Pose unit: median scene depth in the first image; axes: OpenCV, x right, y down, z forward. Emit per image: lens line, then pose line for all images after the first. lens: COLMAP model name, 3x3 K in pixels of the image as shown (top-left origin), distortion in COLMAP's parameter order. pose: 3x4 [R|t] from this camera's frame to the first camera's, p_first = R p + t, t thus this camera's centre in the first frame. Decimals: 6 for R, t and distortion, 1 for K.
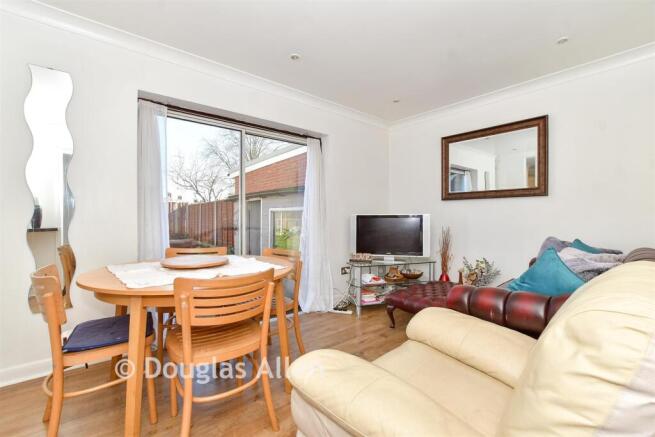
lens RADIAL K [[283.2, 0, 327.5], [0, 283.2, 218.5], [0, 0, 1]] dist [-0.001237, -0.000050]
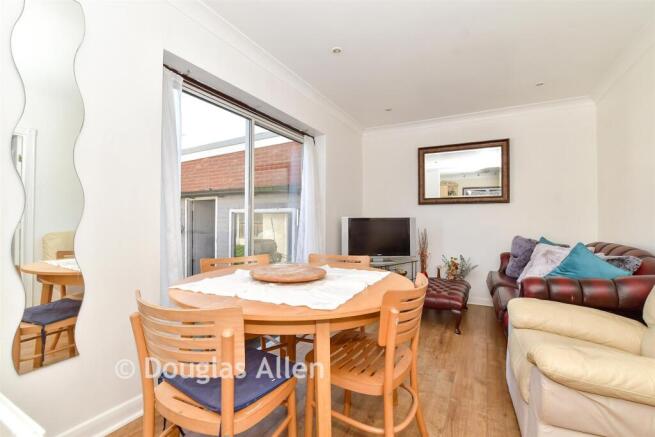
lens RADIAL K [[293.3, 0, 325.0], [0, 293.3, 216.3], [0, 0, 1]] dist [0.001291, 0.000111]
pose [[0.930693, 0.006971, 0.365734, -0.372948], [-0.000400, 0.999837, -0.018039, 0.002027], [-0.365800, 0.016643, 0.930545, 0.077194]]
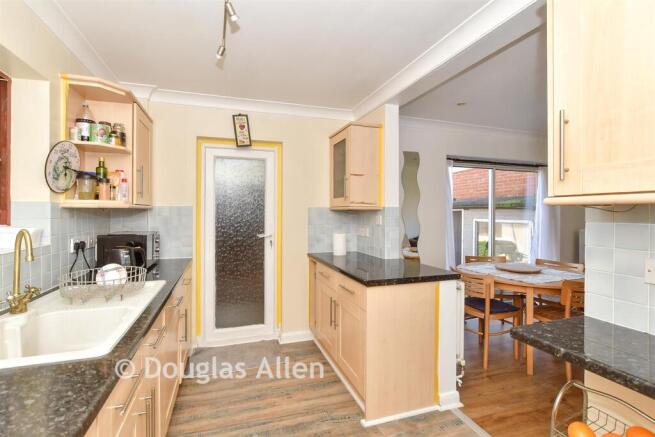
lens RADIAL K [[293.3, 0, 325.0], [0, 293.3, 216.3], [0, 0, 1]] dist [0.001291, 0.000111]
pose [[0.930137, 0.001062, -0.367210, -0.471266], [0.002638, 0.999951, 0.009576, -0.084478], [0.367202, -0.009875, 0.930089, -0.512346]]
